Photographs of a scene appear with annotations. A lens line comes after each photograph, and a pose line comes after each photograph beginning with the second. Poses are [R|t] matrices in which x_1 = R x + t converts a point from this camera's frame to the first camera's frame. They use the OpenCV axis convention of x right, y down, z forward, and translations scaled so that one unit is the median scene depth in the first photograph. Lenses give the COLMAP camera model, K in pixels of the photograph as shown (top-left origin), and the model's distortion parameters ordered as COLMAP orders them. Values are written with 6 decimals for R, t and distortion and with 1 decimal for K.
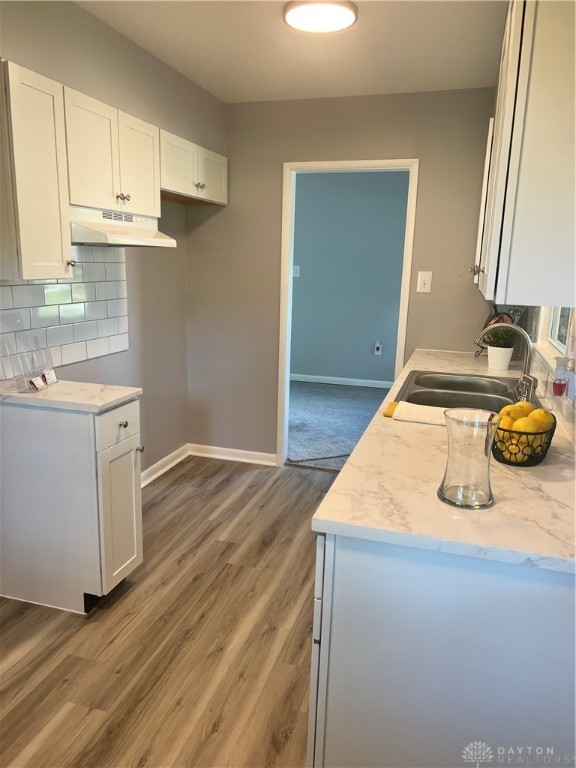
lens RADIAL K [[573.0, 0, 287.9], [0, 573.0, 385.1], [0, 0, 1]] dist [0.004702, -0.004147]
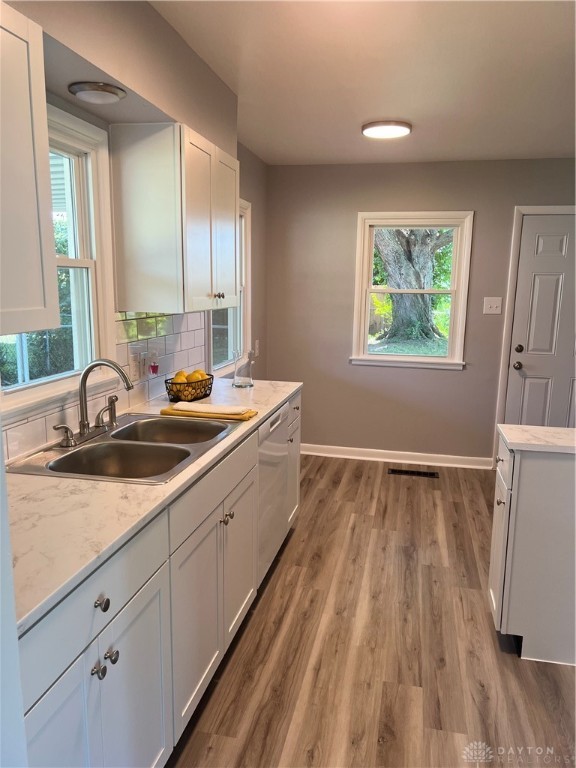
lens RADIAL K [[573.0, 0, 292.0], [0, 573.0, 385.0], [0, 0, 1]] dist [0.004702, -0.004147]
pose [[-0.995835, -0.028465, -0.086612, 0.182984], [-0.058976, 0.925597, 0.373887, -0.430261], [0.069525, 0.377438, -0.923421, 1.925670]]
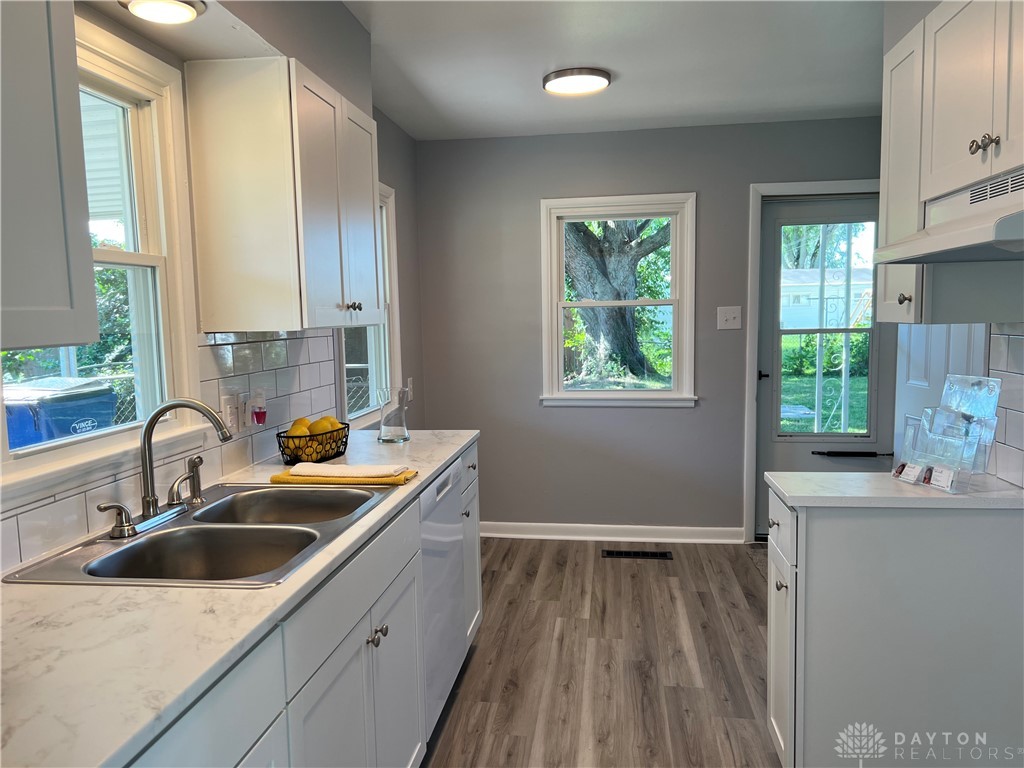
lens RADIAL K [[764.1, 0, 506.7], [0, 764.1, 388.1], [0, 0, 1]] dist [0.004702, -0.004147]
pose [[-0.988117, 0.007087, -0.153540, 0.188620], [-0.039370, 0.953941, 0.297400, -0.369068], [0.148576, 0.299911, -0.942326, 1.840737]]
